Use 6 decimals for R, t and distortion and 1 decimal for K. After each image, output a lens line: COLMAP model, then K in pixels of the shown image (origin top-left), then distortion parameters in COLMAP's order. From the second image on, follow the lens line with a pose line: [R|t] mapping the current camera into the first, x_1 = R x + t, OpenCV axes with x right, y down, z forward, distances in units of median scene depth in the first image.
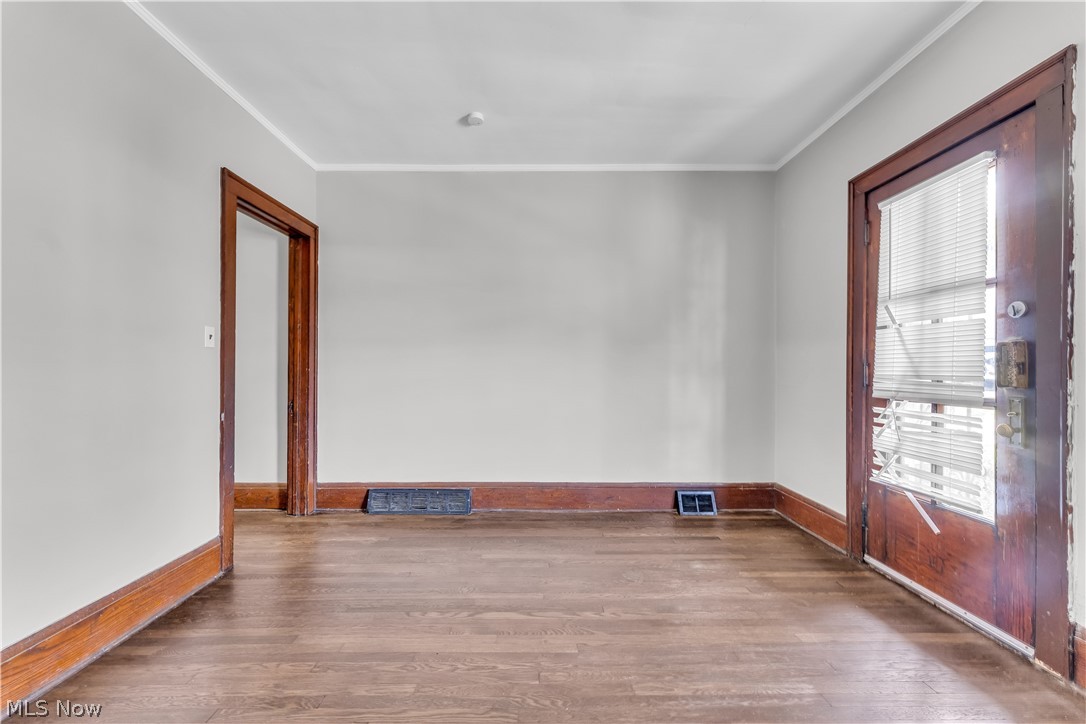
lens RADIAL K [[442.9, 0, 543.3], [0, 442.9, 366.0], [0, 0, 1]] dist [-0.017237, 0.000357]
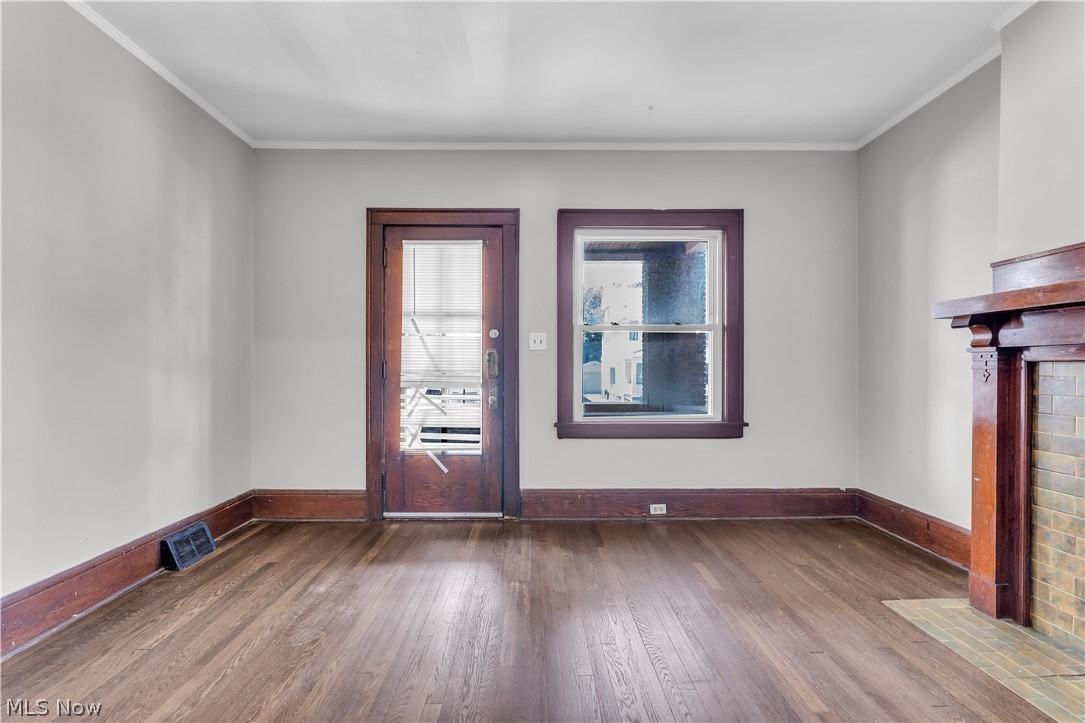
lens RADIAL K [[413.0, 0, 541.1], [0, 413.0, 370.4], [0, 0, 1]] dist [-0.000392, -0.000106]
pose [[-0.008323, 0.000478, 0.999965, -0.460172], [-0.008279, 0.999966, -0.000546, 0.017726], [-0.999931, -0.008284, -0.008319, 0.557661]]
